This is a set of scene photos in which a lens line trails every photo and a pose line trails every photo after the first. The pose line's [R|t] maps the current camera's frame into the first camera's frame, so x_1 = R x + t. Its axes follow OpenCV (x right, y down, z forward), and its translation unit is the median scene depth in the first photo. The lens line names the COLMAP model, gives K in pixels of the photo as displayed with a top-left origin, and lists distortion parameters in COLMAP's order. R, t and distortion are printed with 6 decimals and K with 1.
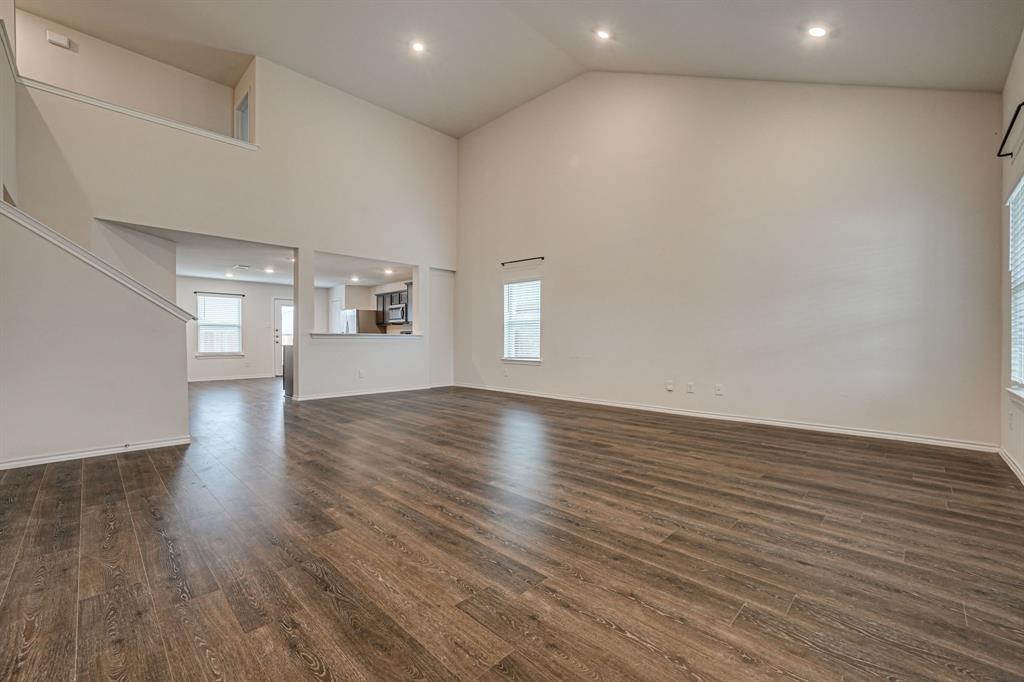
lens RADIAL K [[419.2, 0, 533.0], [0, 419.2, 347.8], [0, 0, 1]] dist [-0.015436, 0.001720]
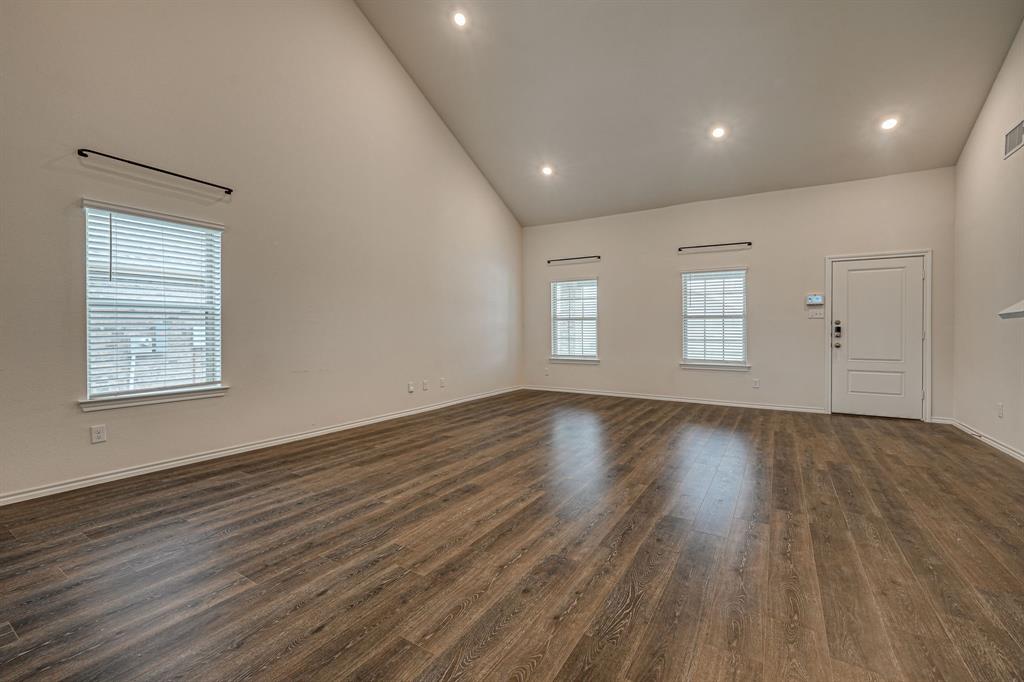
lens RADIAL K [[432.1, 0, 500.9], [0, 432.1, 332.0], [0, 0, 1]] dist [-0.014022, 0.004729]
pose [[-0.171527, -0.005207, 0.985166, -1.471320], [0.016241, 0.999835, 0.008112, -0.091859], [-0.985046, 0.017391, -0.171414, 1.966905]]
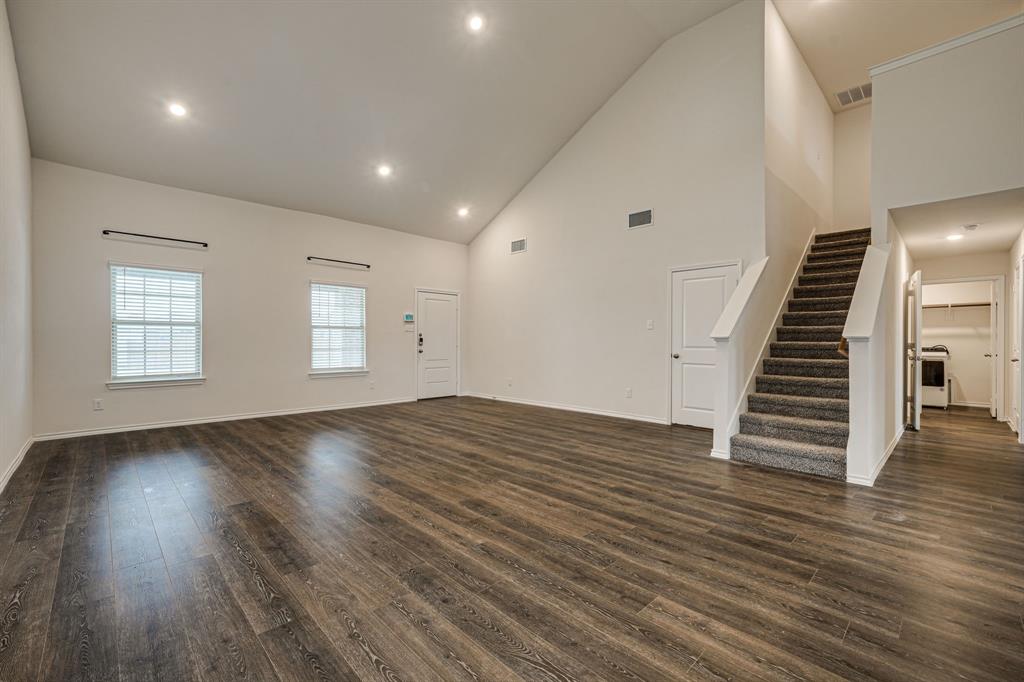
lens RADIAL K [[432.1, 0, 529.1], [0, 432.1, 333.2], [0, 0, 1]] dist [-0.014022, 0.004729]
pose [[-0.999158, -0.004382, 0.040797, -0.564770], [-0.004410, 0.999990, -0.000606, -0.106752], [-0.040794, -0.000786, -0.999167, 2.919128]]
